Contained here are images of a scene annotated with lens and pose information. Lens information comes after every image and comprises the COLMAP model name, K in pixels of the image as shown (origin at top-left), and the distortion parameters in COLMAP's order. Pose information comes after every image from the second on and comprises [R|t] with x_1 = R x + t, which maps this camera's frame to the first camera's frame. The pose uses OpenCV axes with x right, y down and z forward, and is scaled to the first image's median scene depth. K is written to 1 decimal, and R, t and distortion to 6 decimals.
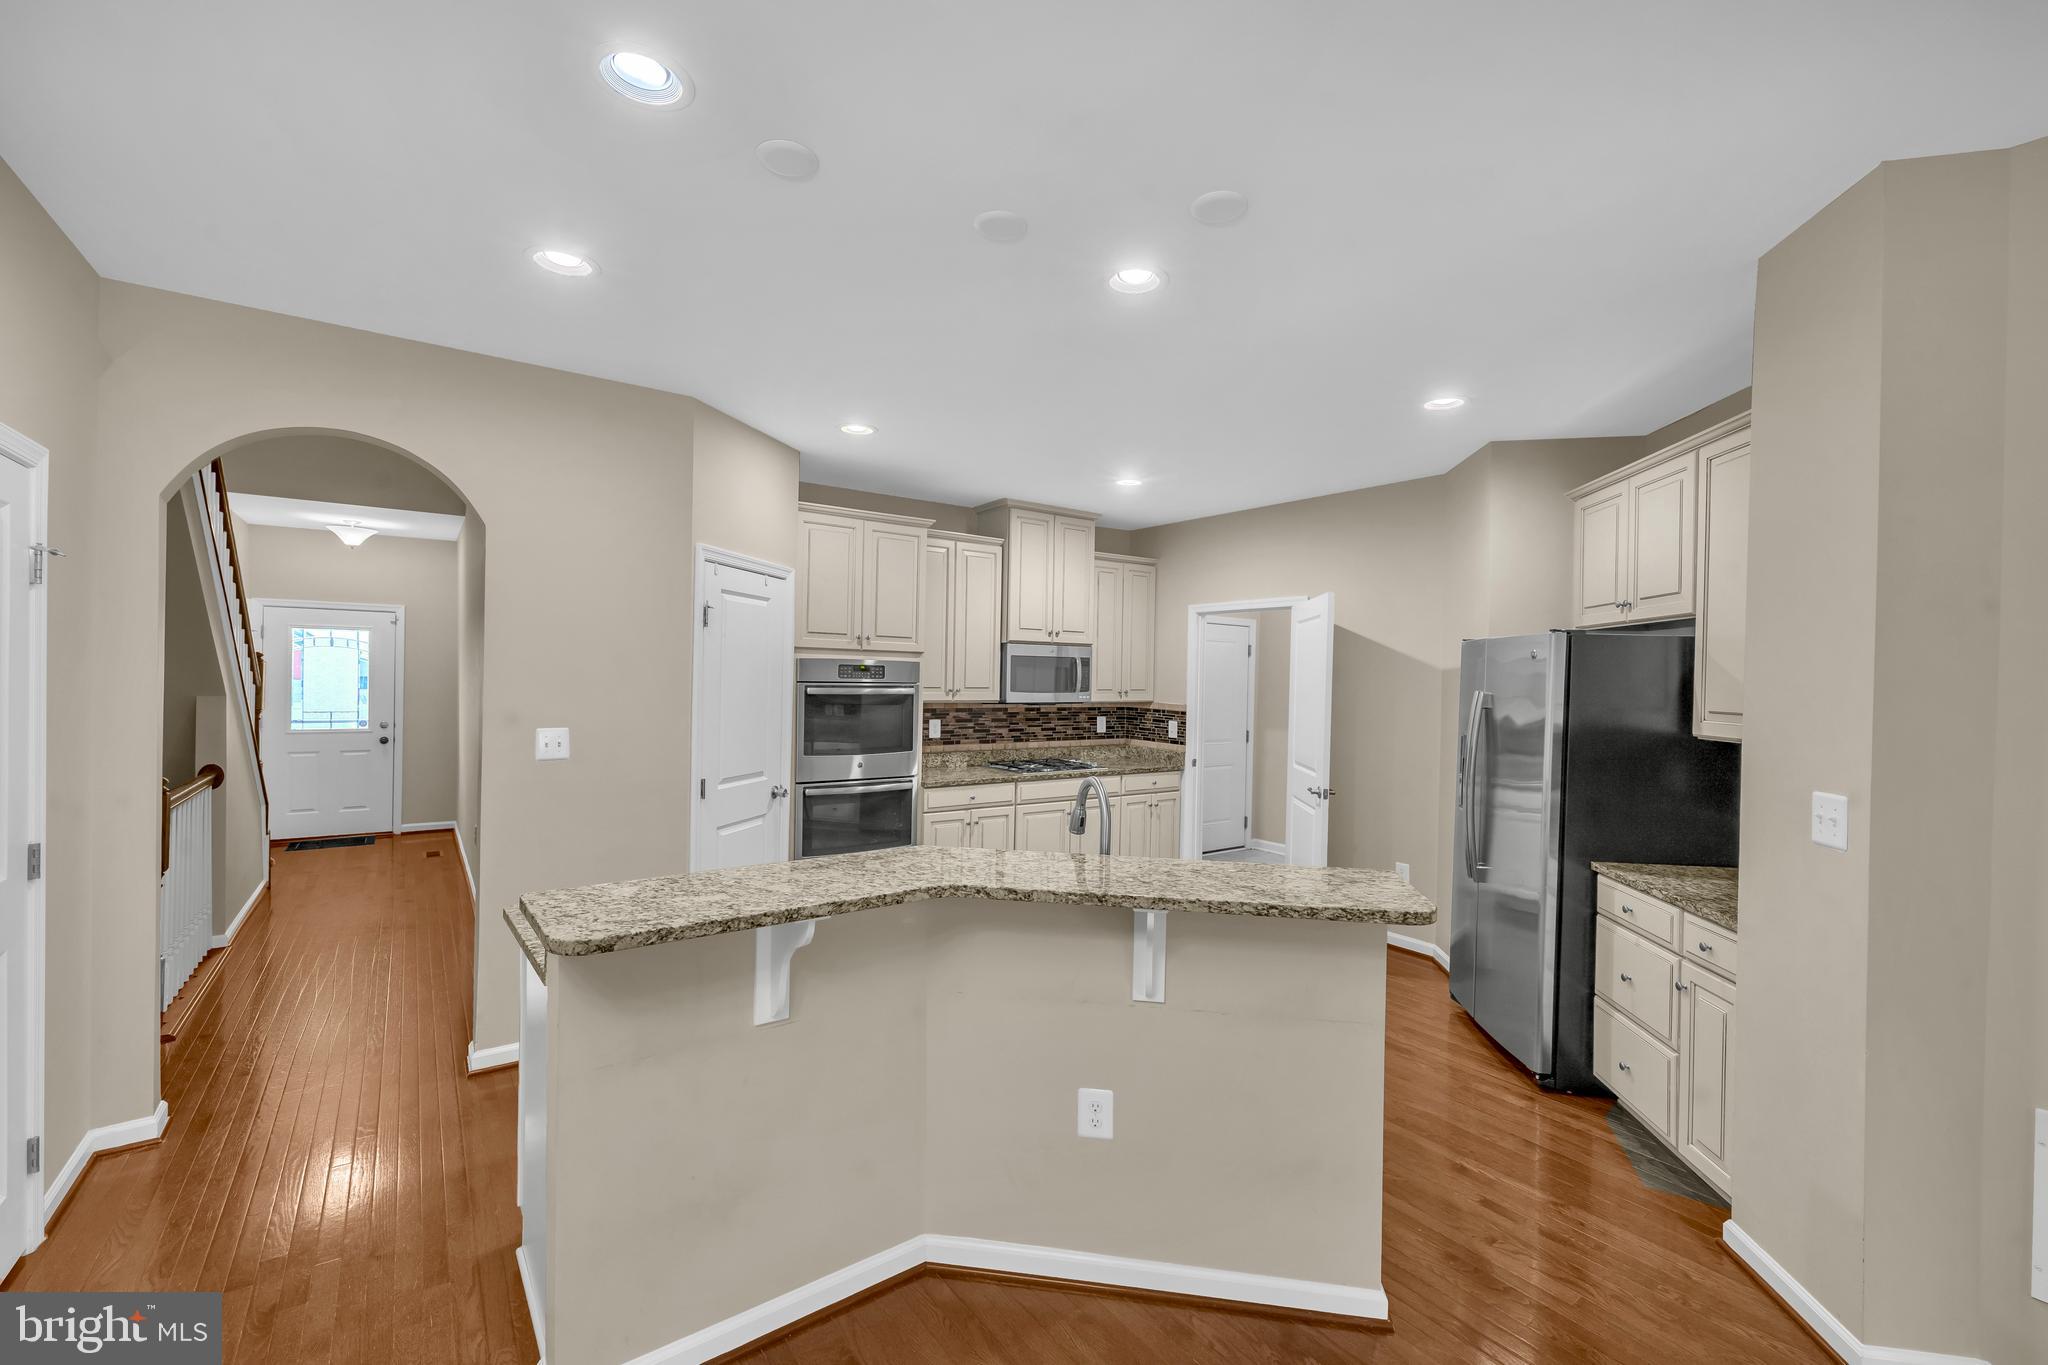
lens RADIAL K [[856.1, 0, 1024.0], [0, 856.1, 682.5], [0, 0, 1]] dist [-0.000048, 0.000245]
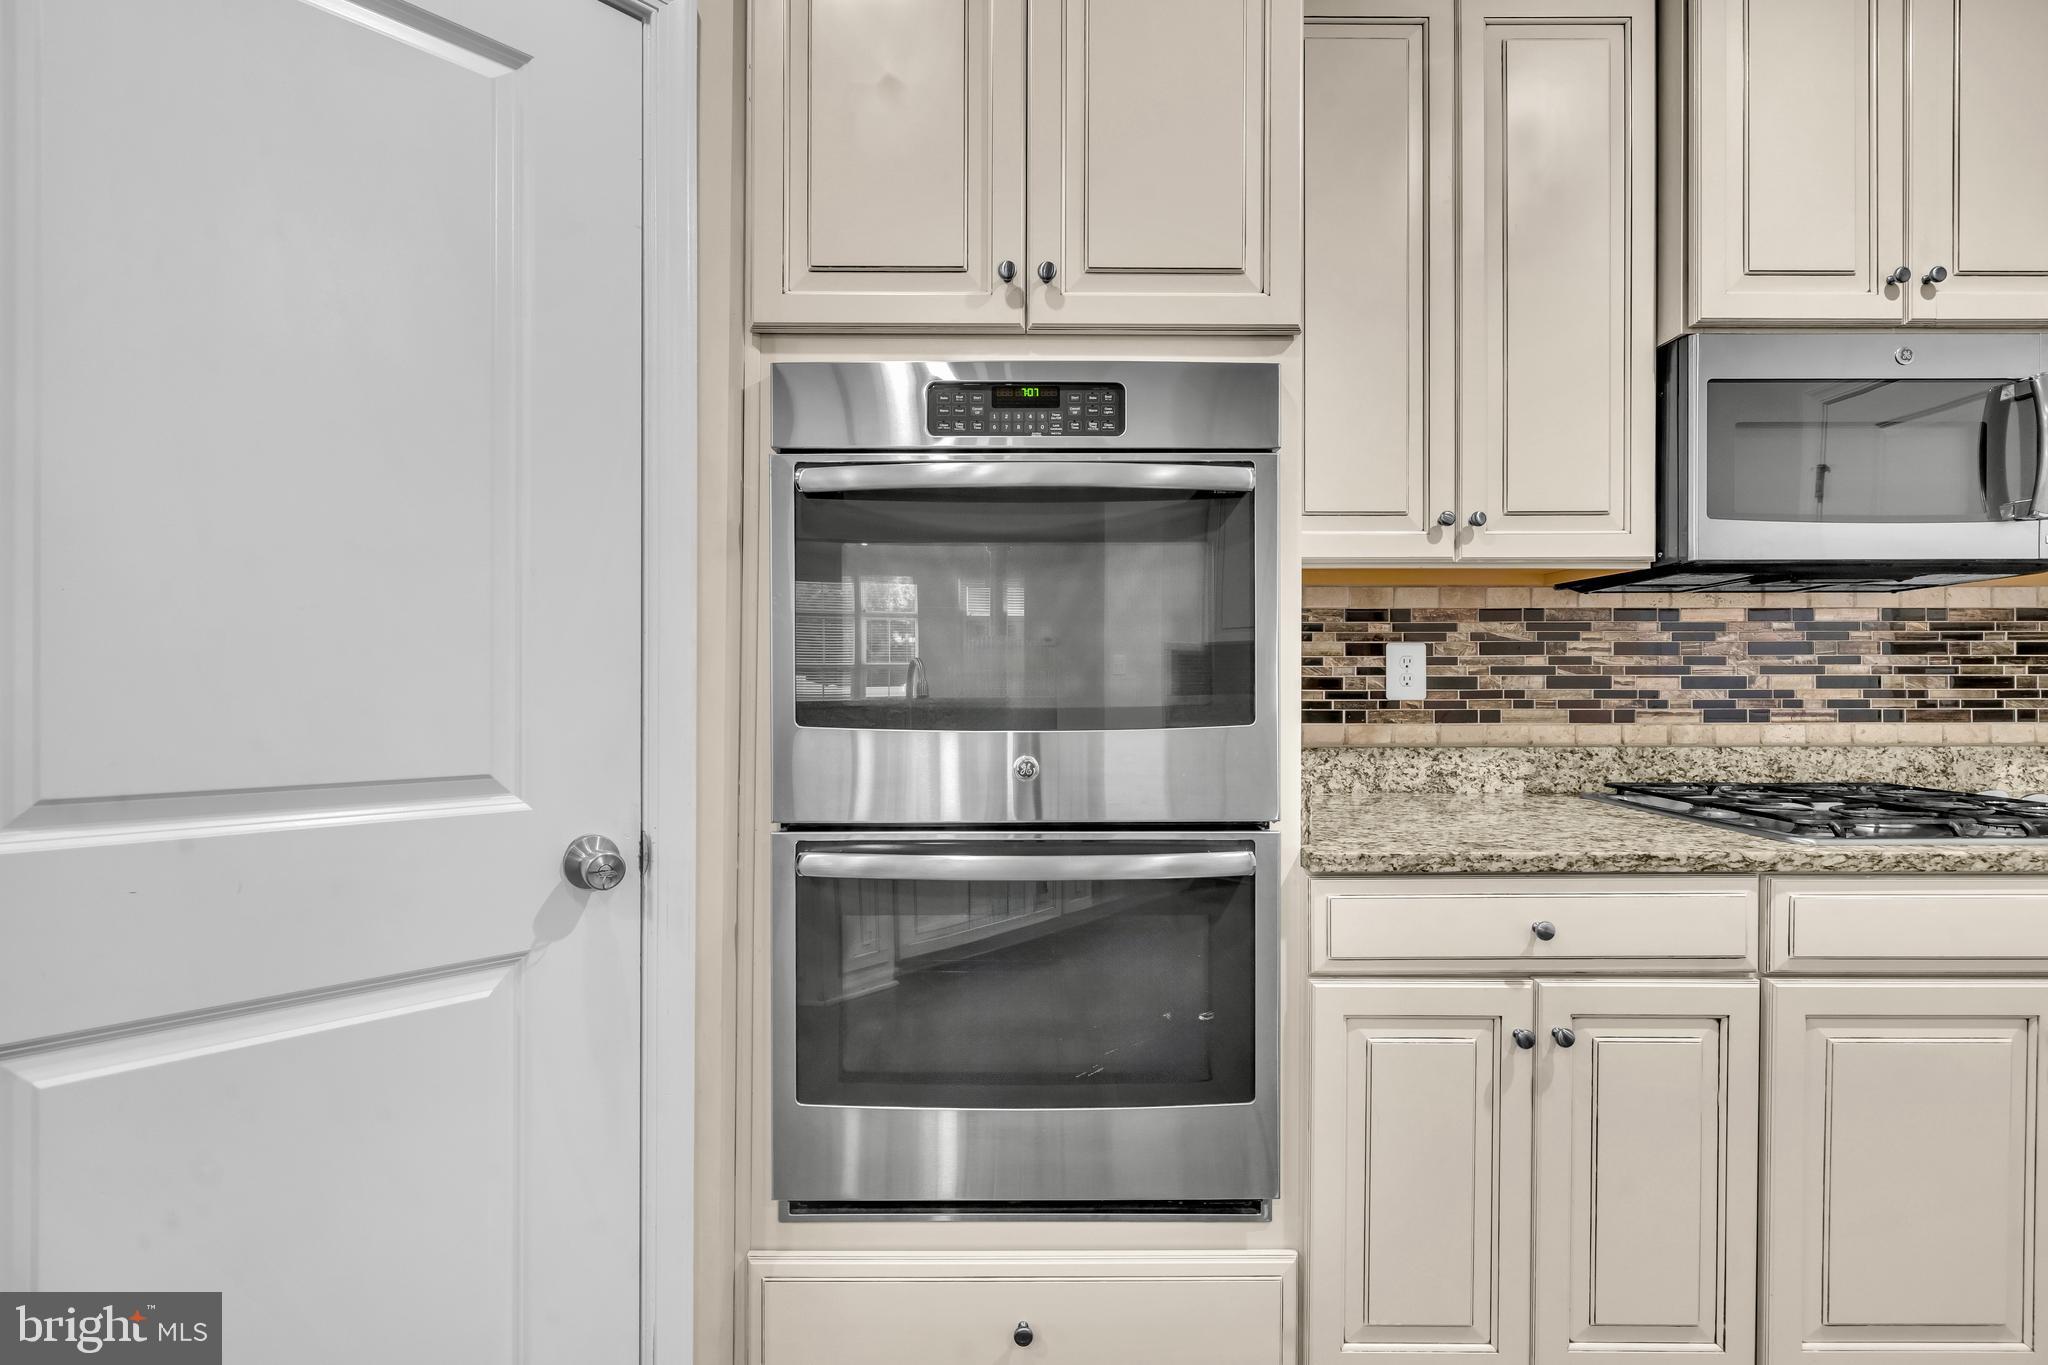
lens RADIAL K [[856.1, 0, 1024.0], [0, 856.1, 682.5], [0, 0, 1]] dist [-0.000048, 0.000245]
pose [[0.814712, -0.018540, -0.579570, -0.034164], [0.011607, 0.999810, -0.015669, 0.060598], [0.579750, 0.006039, 0.814772, 0.645081]]
